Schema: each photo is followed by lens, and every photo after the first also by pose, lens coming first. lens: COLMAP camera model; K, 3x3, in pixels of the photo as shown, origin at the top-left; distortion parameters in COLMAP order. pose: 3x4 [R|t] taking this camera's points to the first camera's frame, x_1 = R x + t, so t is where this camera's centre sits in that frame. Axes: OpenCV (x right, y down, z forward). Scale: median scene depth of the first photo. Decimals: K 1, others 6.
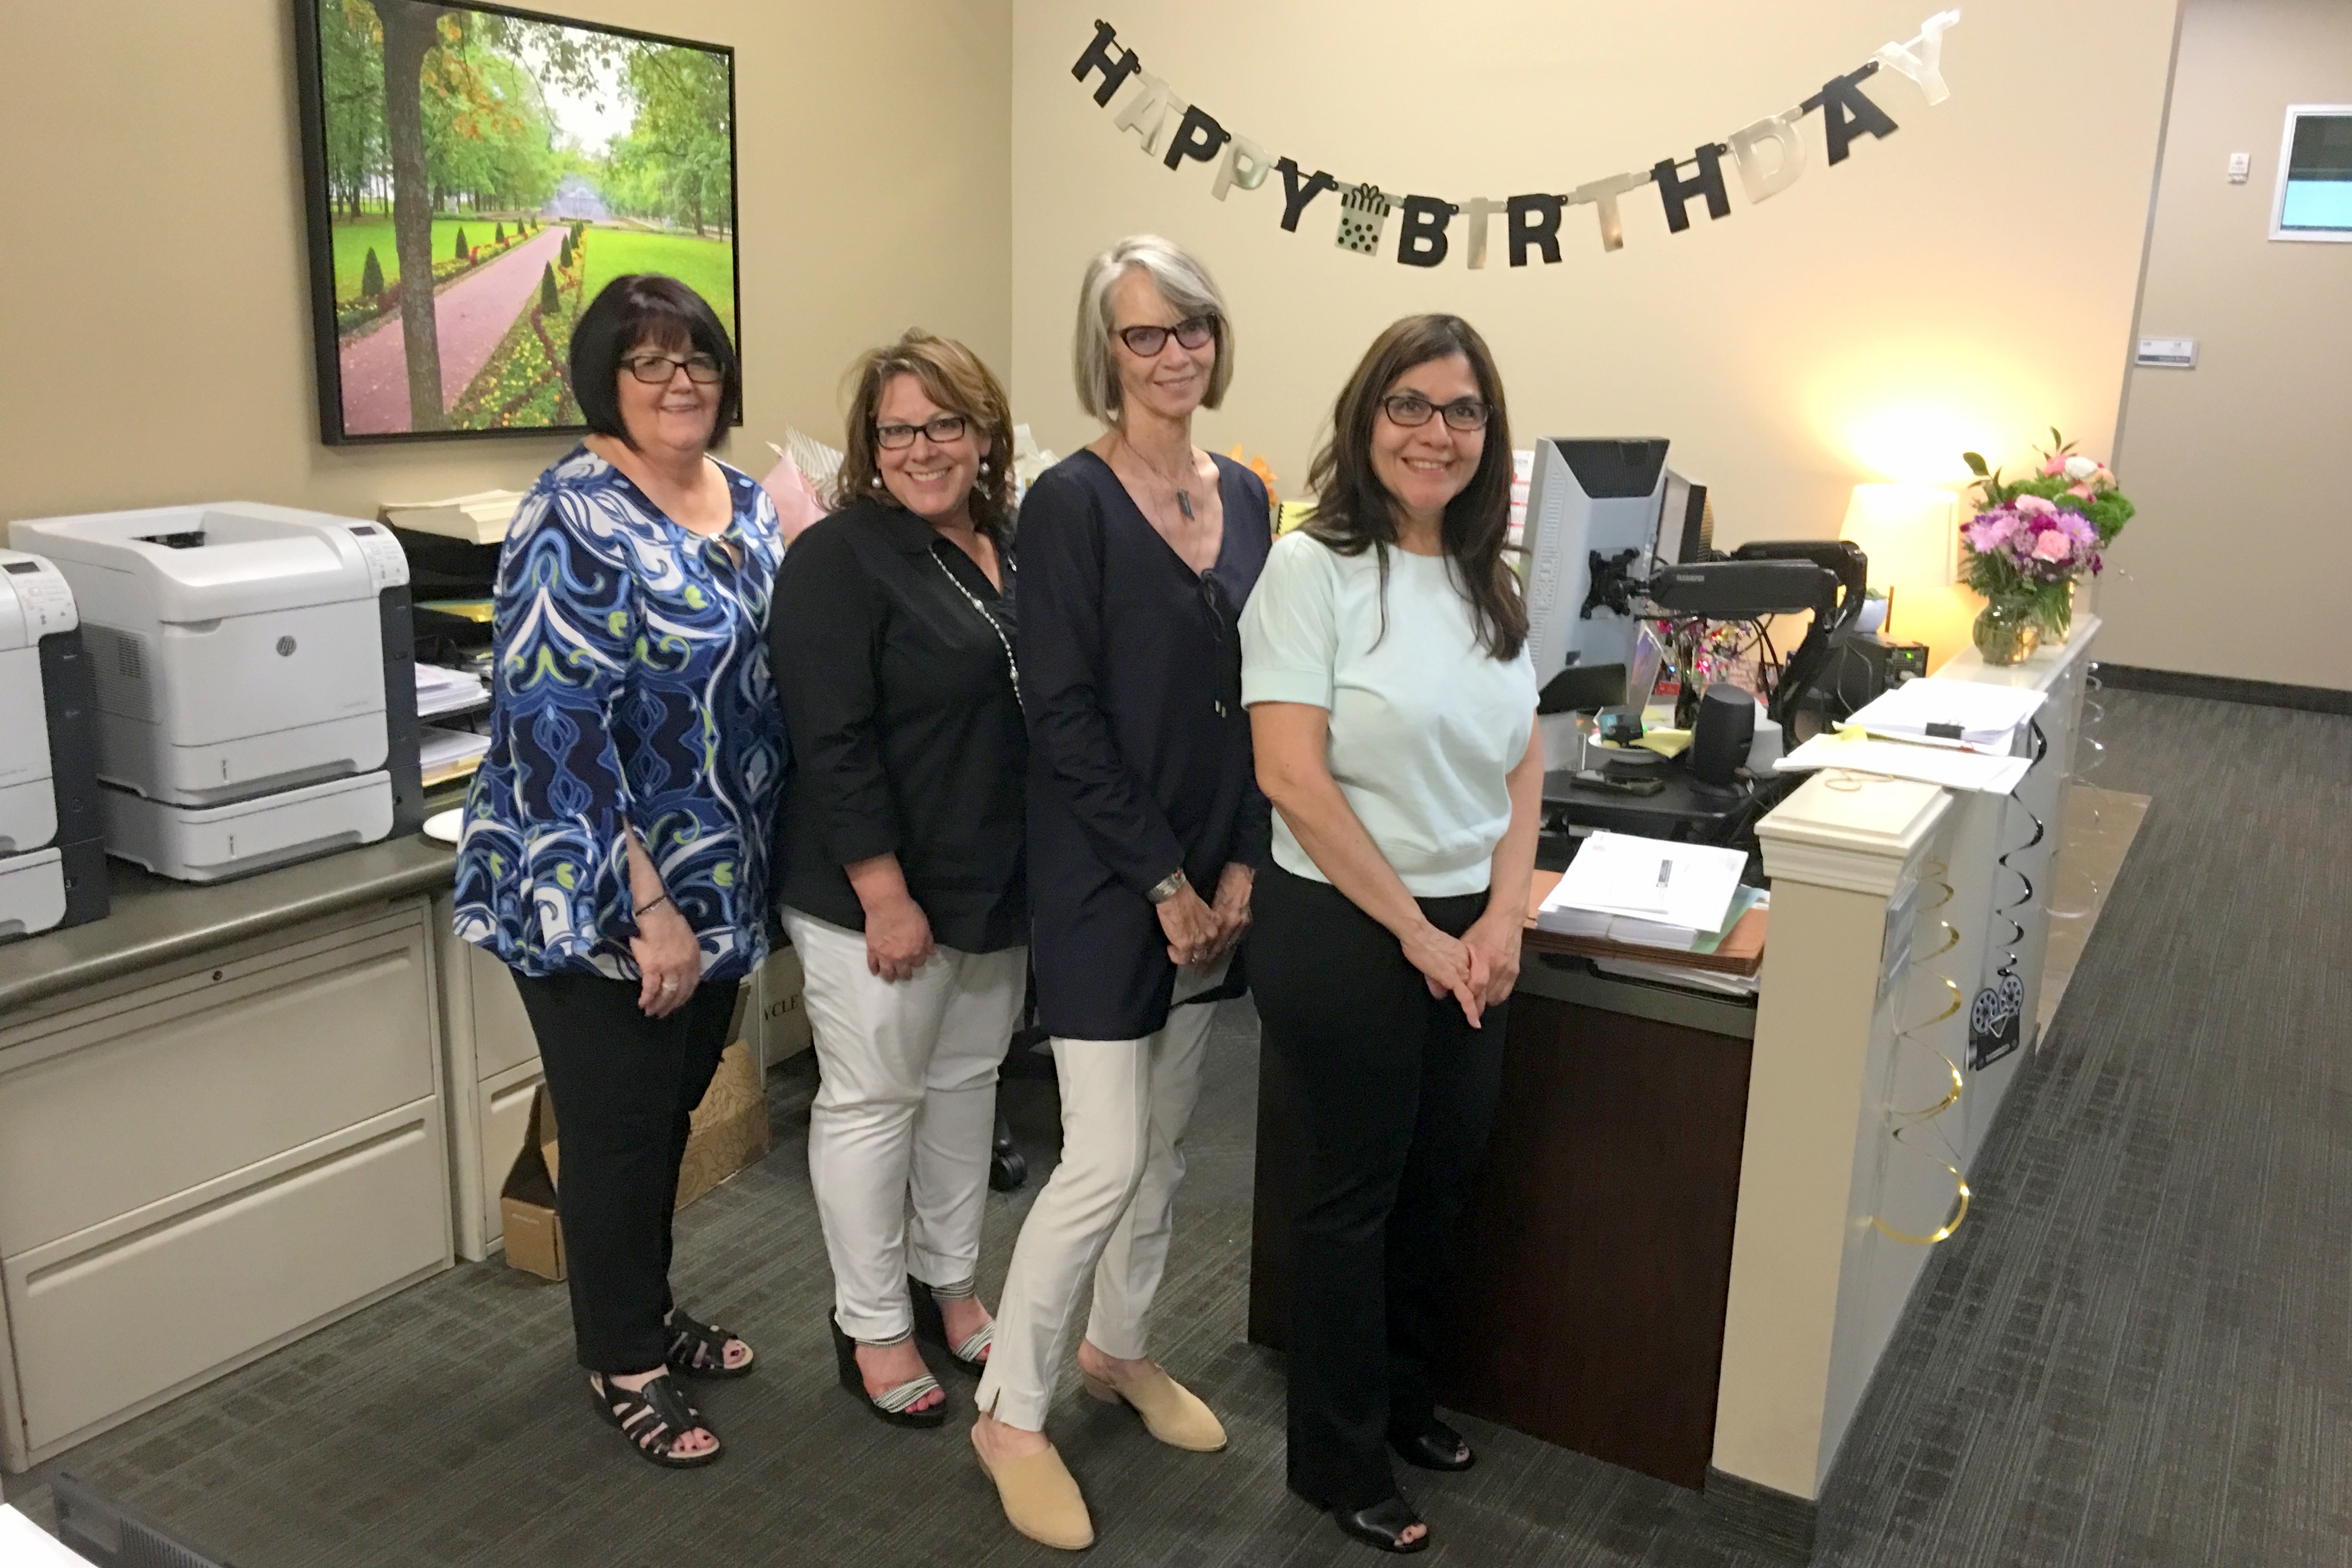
lens RADIAL K [[1971.5, 0, 1164.0], [0, 1971.5, 773.7], [0, 0, 1]] dist [-0.010529, -0.012394]
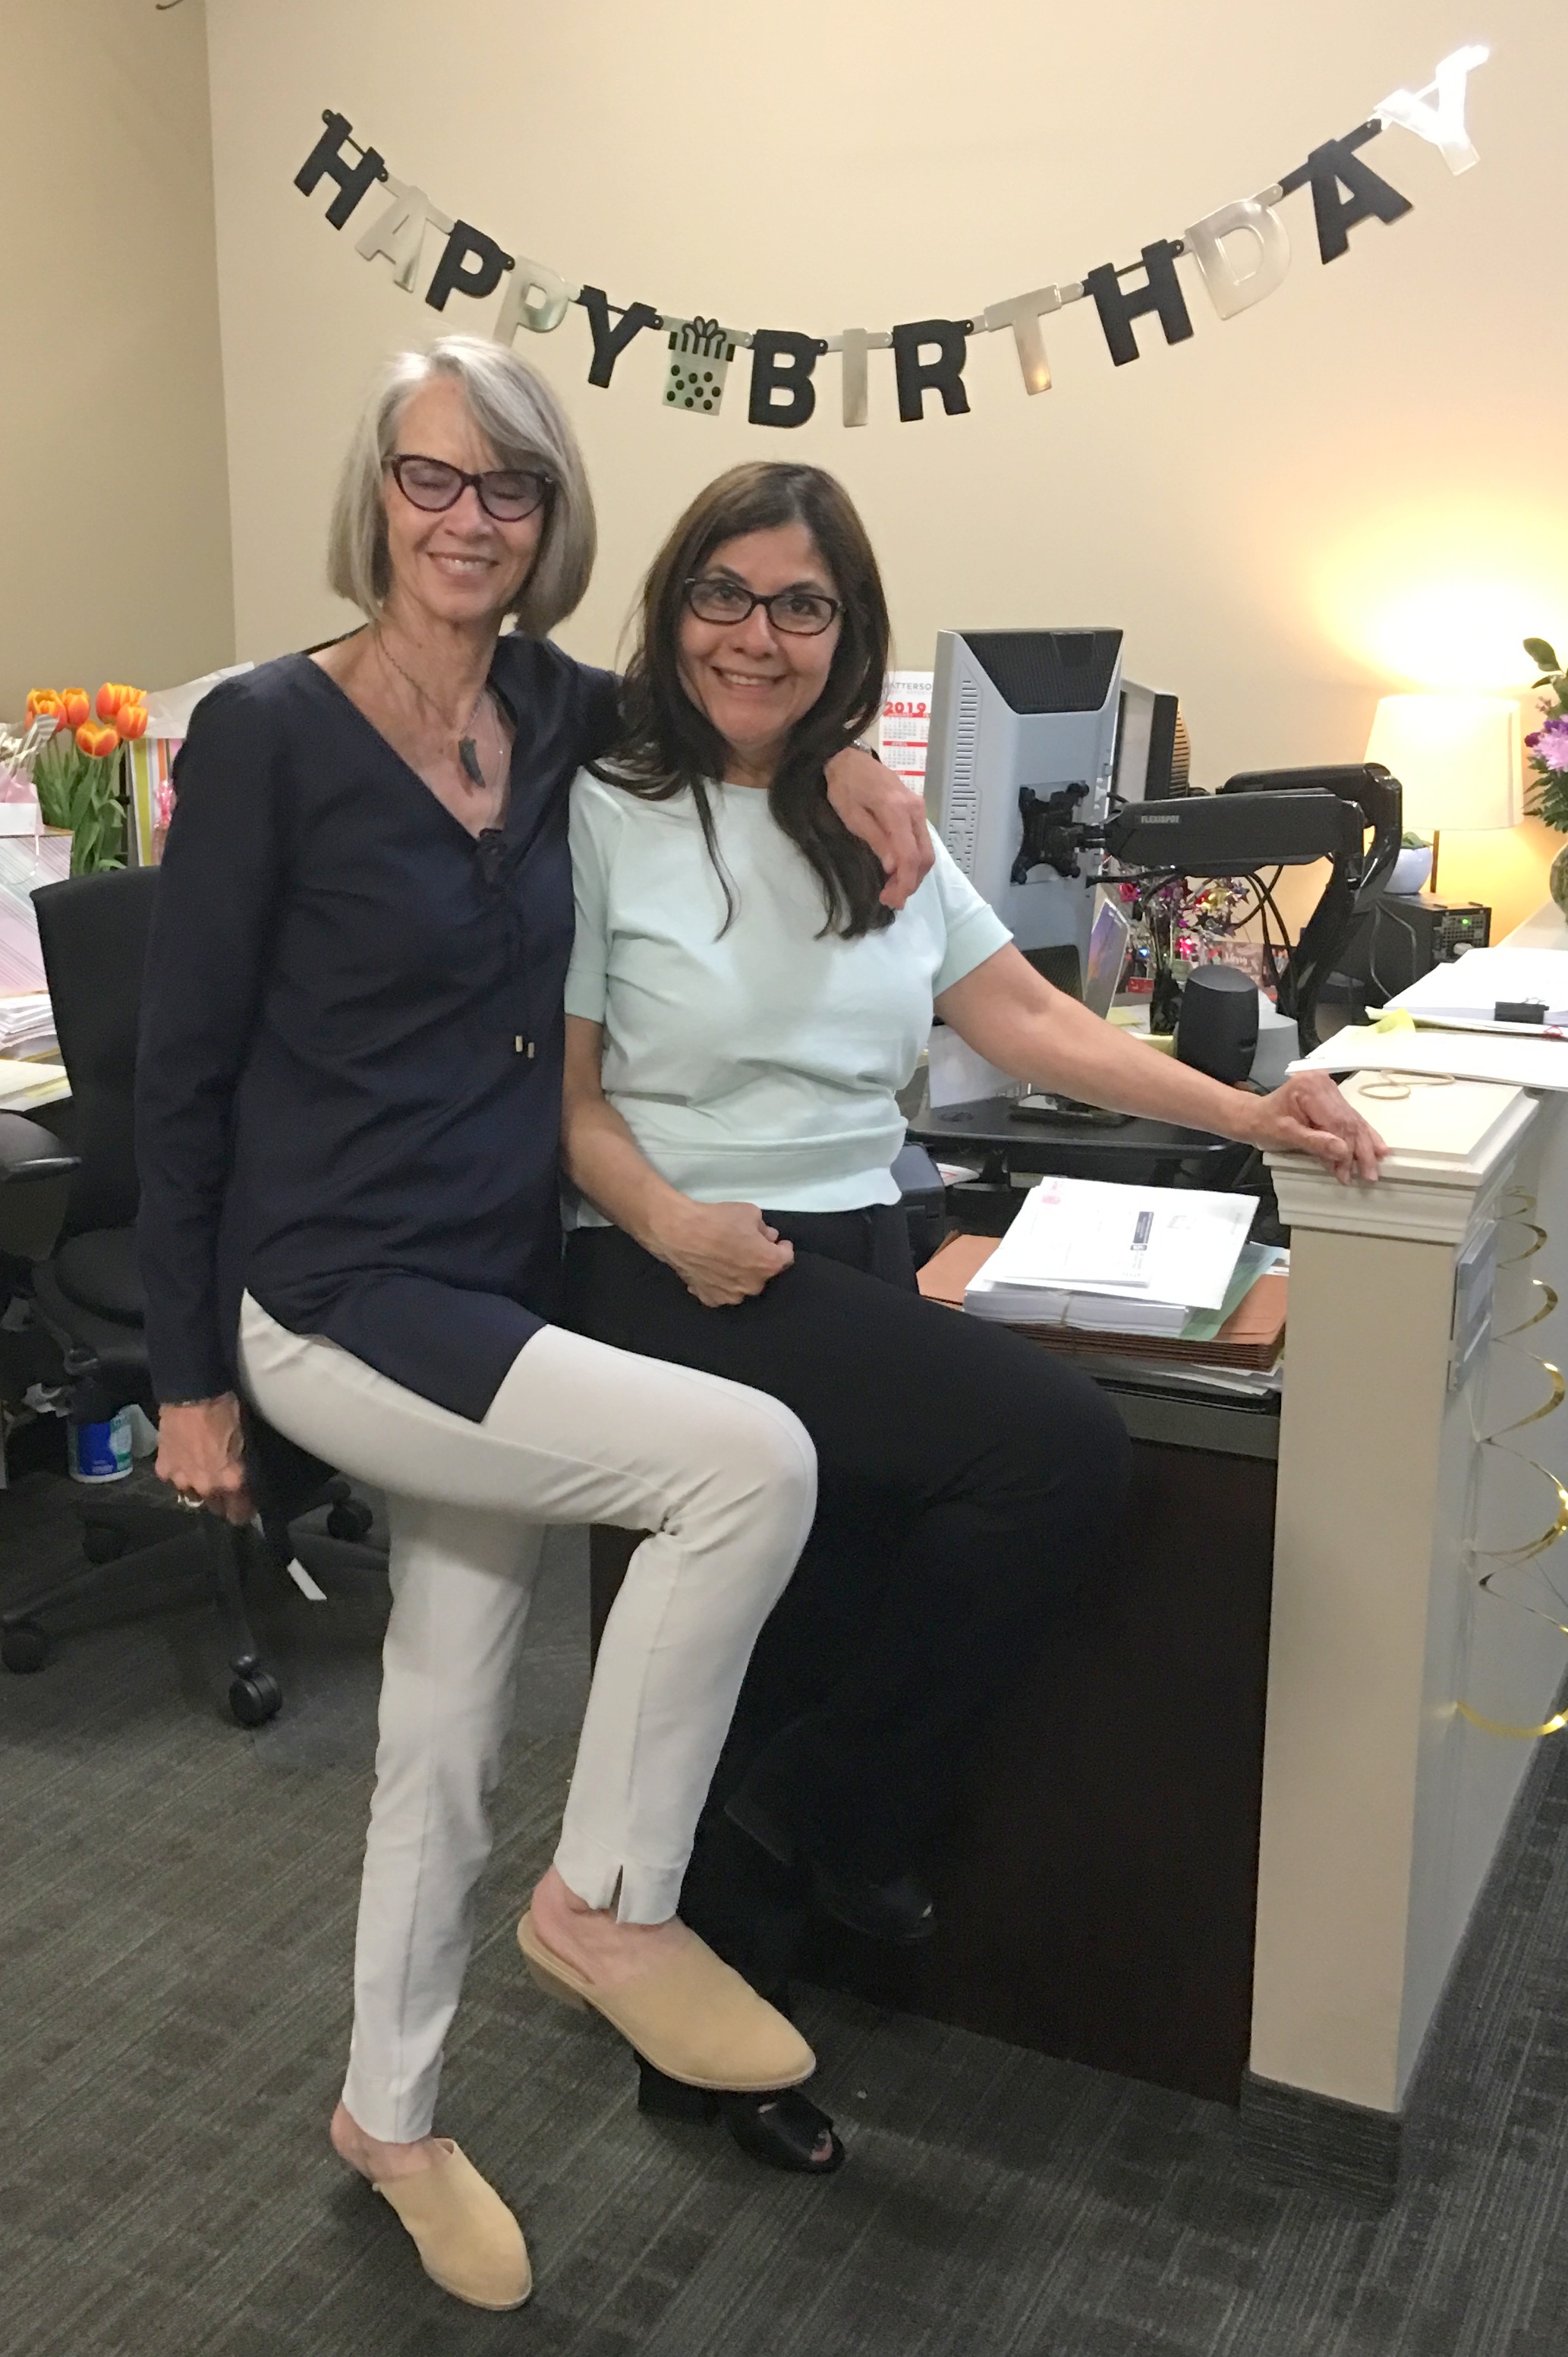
lens RADIAL K [[1975.7, 0, 794.7], [0, 1975.7, 1190.4], [0, 0, 1]] dist [-0.010529, -0.012394]
pose [[0.998043, -0.045879, 0.042500, 0.097004], [0.046561, 0.998800, -0.015192, 0.039844], [-0.041752, 0.017142, 0.998981, 0.287573]]
